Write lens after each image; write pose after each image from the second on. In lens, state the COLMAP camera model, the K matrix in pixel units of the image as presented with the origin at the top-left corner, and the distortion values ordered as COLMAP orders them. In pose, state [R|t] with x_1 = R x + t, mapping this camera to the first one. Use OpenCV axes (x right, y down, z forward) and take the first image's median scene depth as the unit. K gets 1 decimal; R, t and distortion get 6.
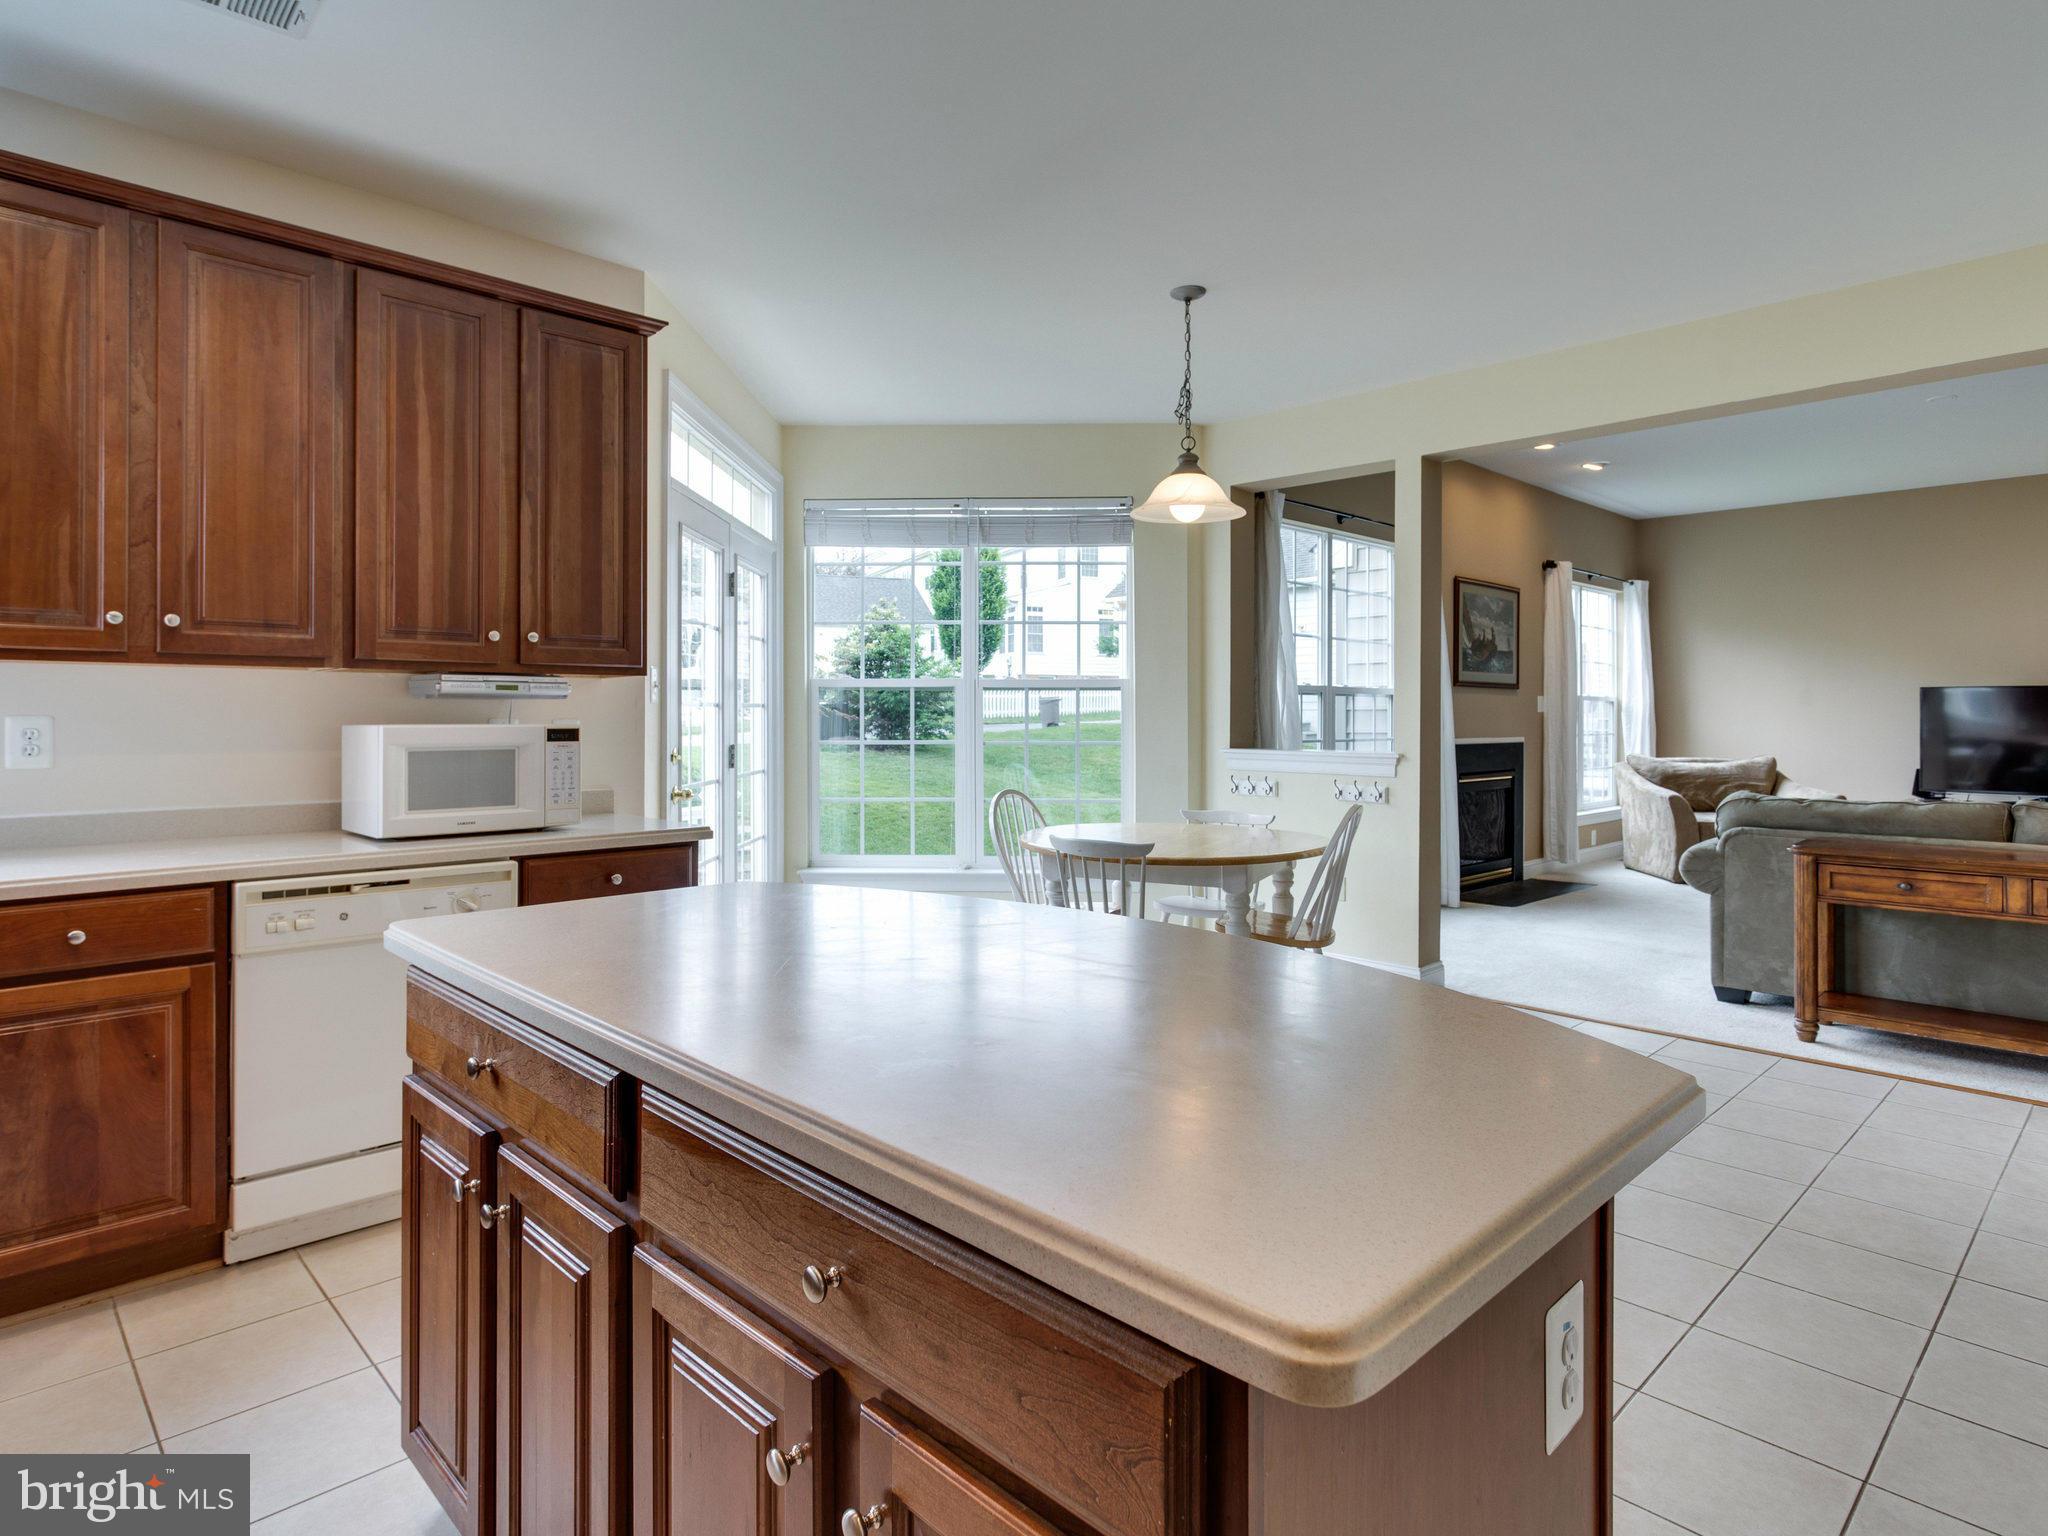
lens RADIAL K [[1148.3, 0, 992.7], [0, 1148.3, 709.3], [0, 0, 1]] dist [0.001614, -0.000272]
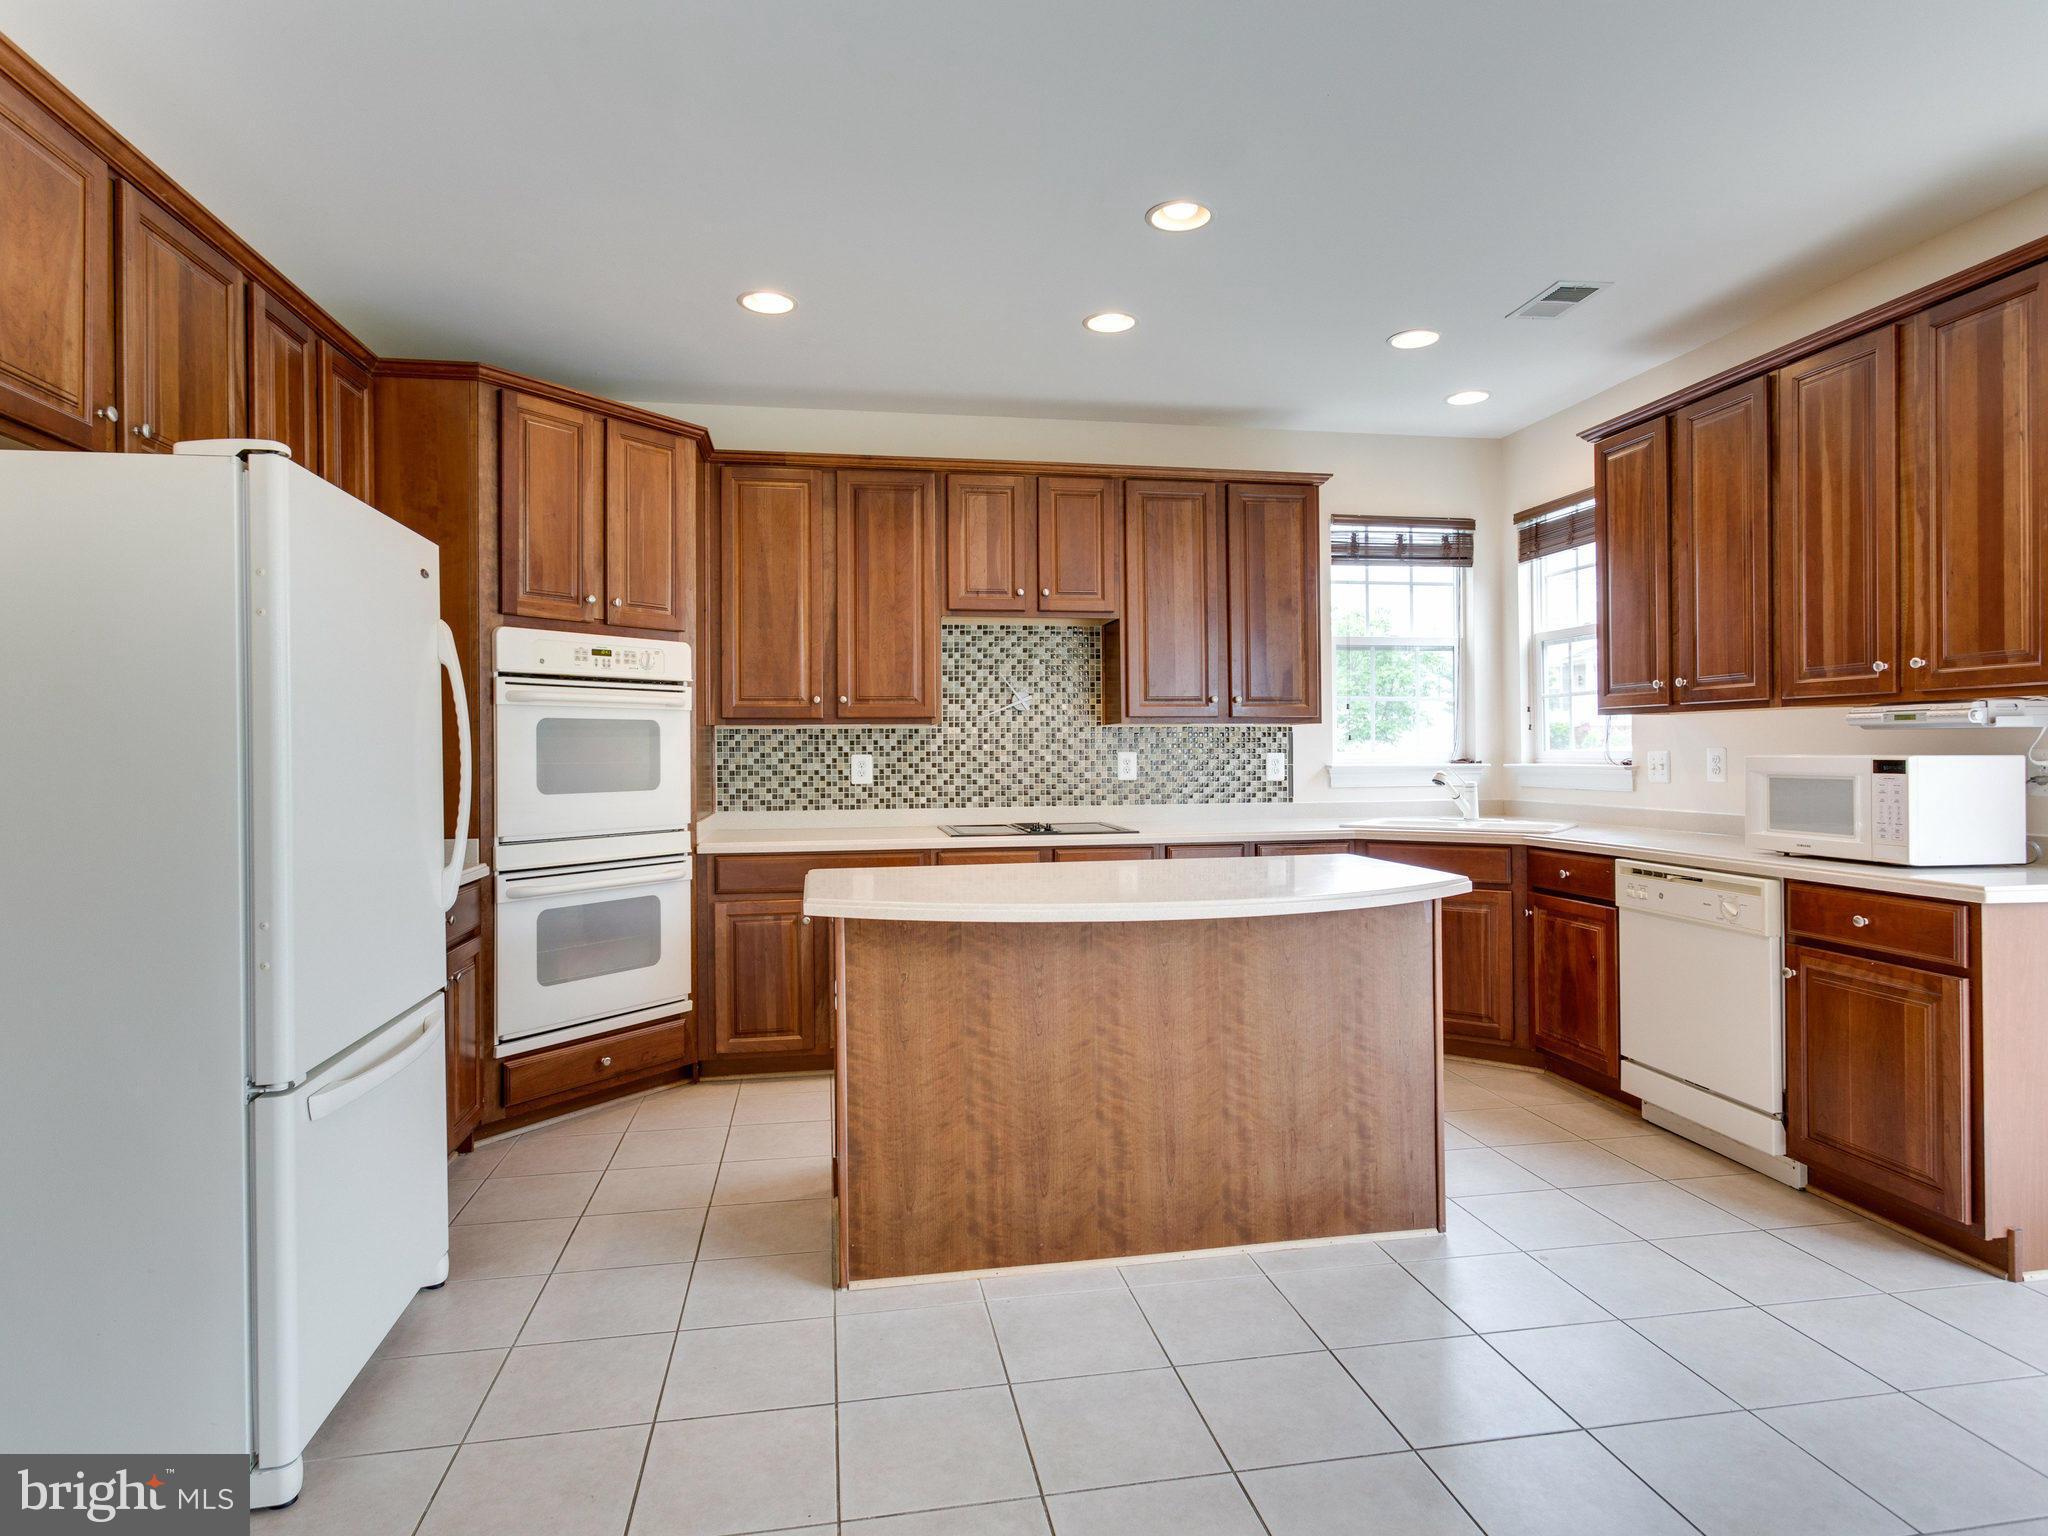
lens RADIAL K [[1131.9, 0, 1021.7], [0, 1131.9, 740.8], [0, 0, 1]] dist [-0.001904, 0.017106]
pose [[-0.546800, -0.006758, -0.837236, 0.455328], [0.007620, 0.999886, -0.013048, 0.004427], [0.837229, -0.013514, -0.546686, 0.519559]]
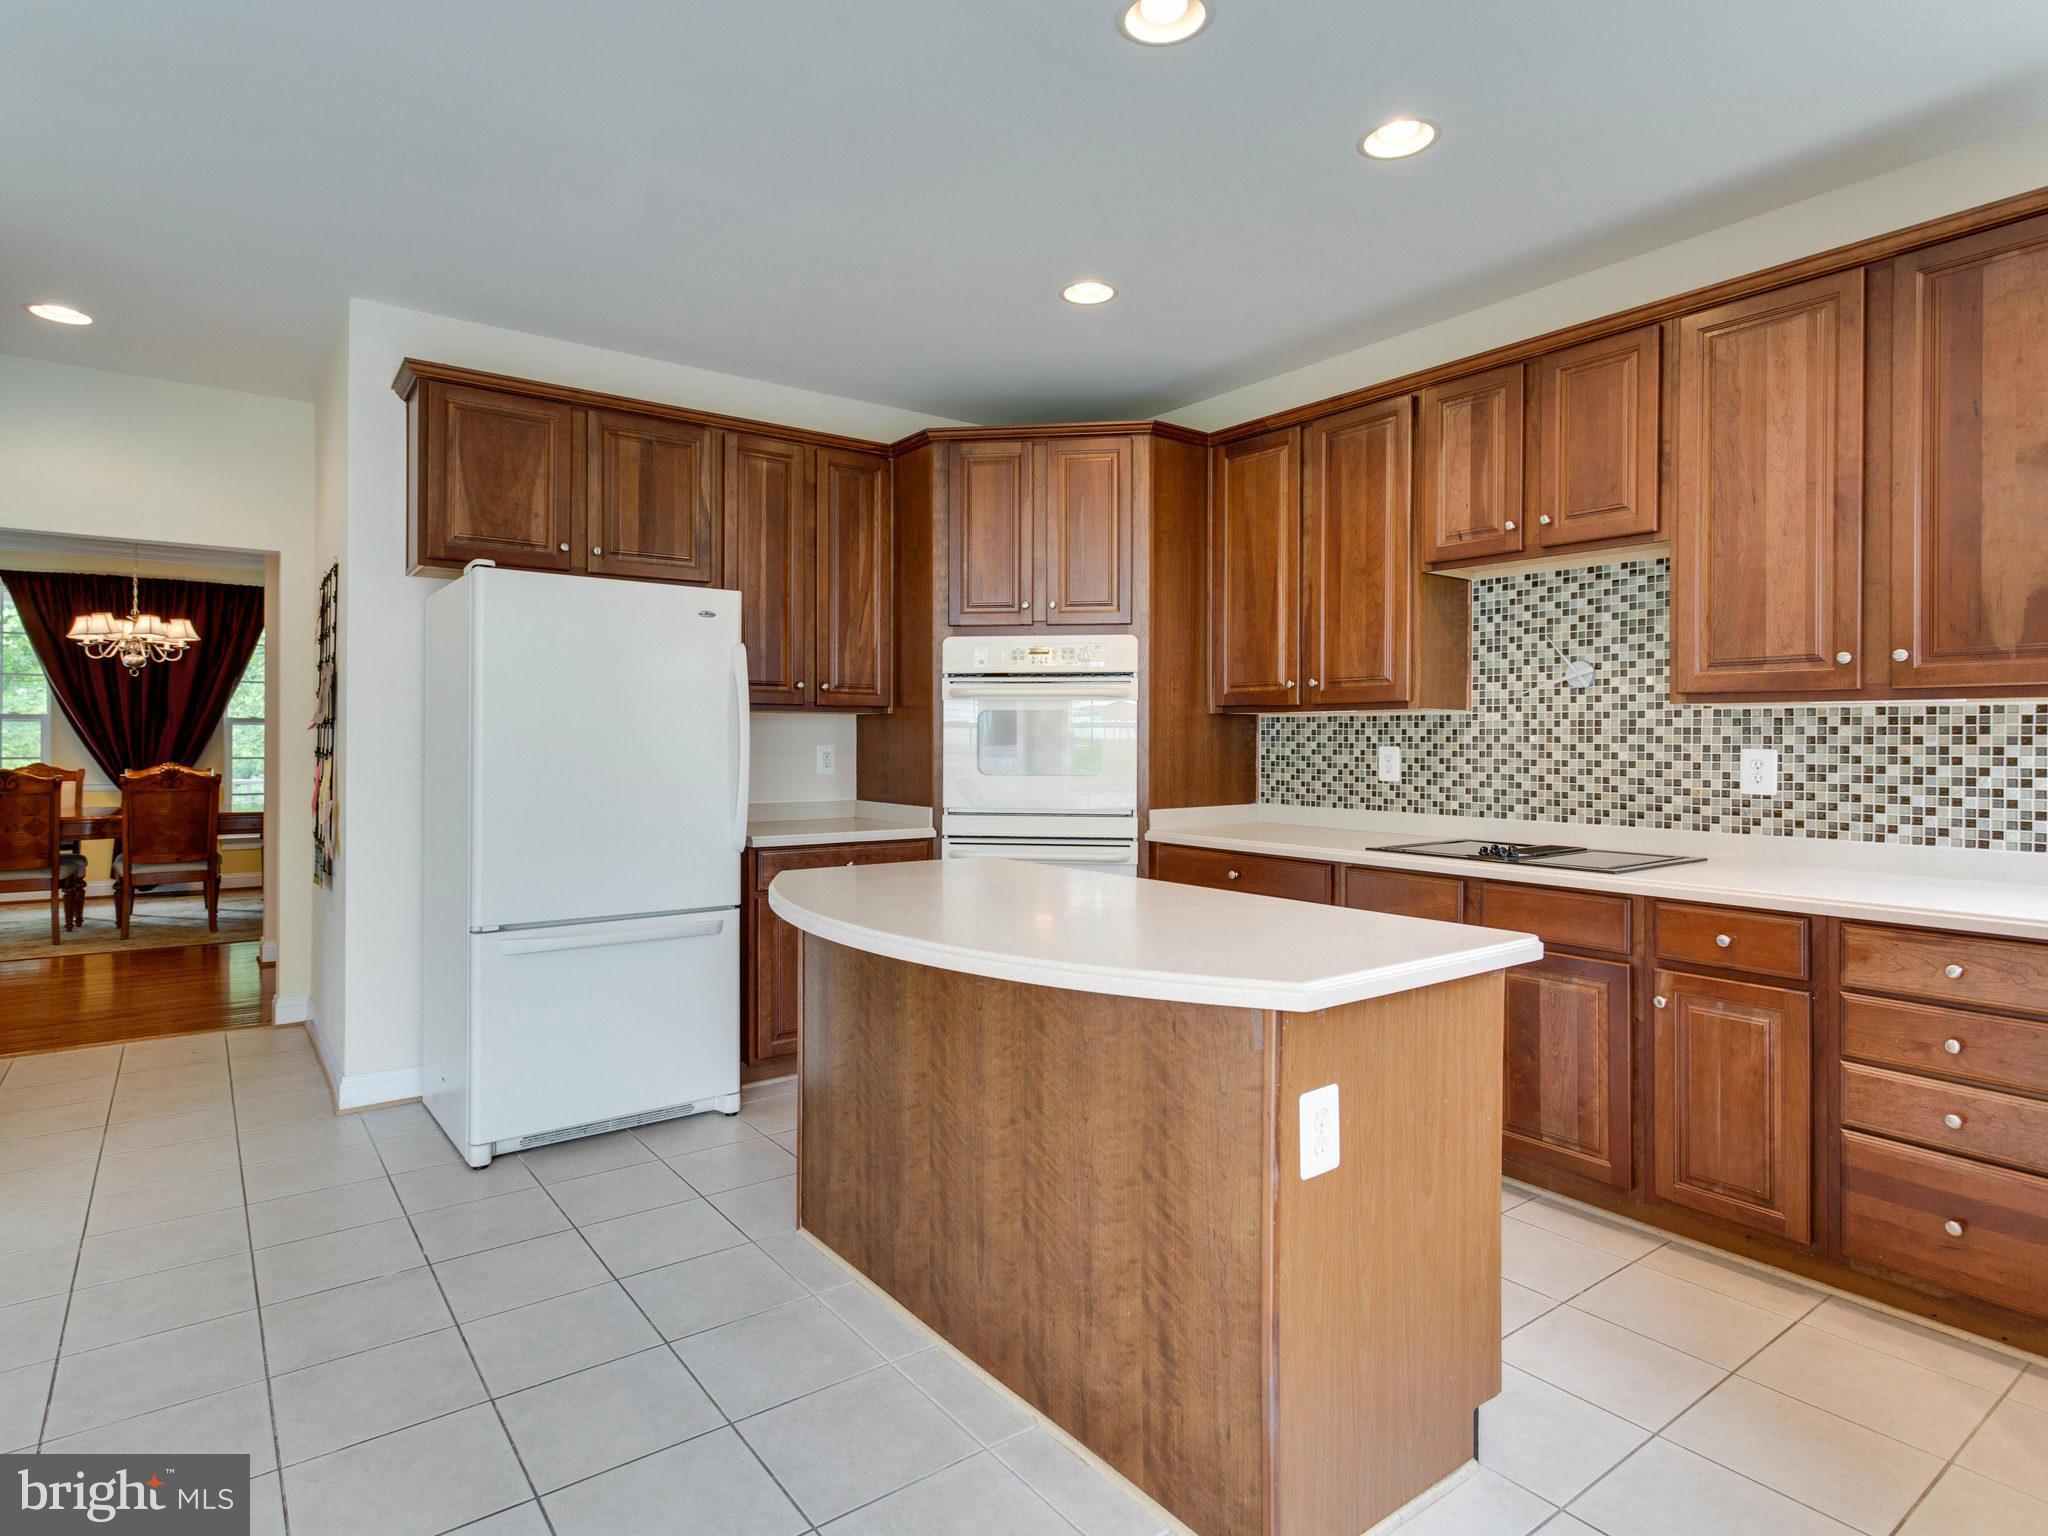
lens RADIAL K [[1121.4, 0, 1007.4], [0, 1121.4, 736.6], [0, 0, 1]] dist [-0.001513, -0.000360]
pose [[-0.992177, -0.008488, 0.124552, -0.046822], [-0.009085, 0.999950, -0.004231, 0.001774], [-0.124510, -0.005330, -0.992204, 0.690815]]
